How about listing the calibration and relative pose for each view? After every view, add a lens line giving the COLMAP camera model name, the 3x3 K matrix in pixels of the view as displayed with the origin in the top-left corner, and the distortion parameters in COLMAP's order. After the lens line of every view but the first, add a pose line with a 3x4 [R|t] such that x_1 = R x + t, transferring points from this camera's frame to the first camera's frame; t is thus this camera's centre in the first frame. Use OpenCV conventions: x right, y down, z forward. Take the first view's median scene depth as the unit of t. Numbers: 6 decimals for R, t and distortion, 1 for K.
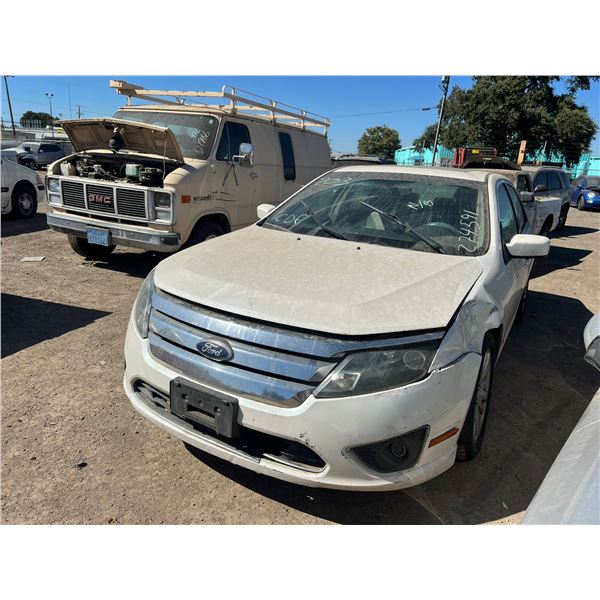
lens RADIAL K [[445.2, 0, 294.5], [0, 445.2, 297.7], [0, 0, 1]] dist [0.009646, -0.019141]
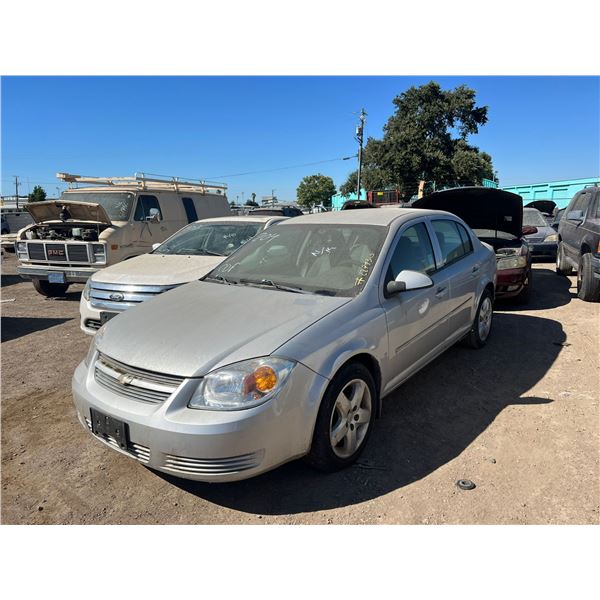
lens RADIAL K [[445.2, 0, 302.3], [0, 445.2, 306.2], [0, 0, 1]] dist [0.009646, -0.019141]
pose [[0.988317, -0.105022, 0.110457, 0.187925], [0.114059, 0.990333, -0.078943, 0.160909], [-0.101099, 0.090619, 0.990741, -0.523974]]
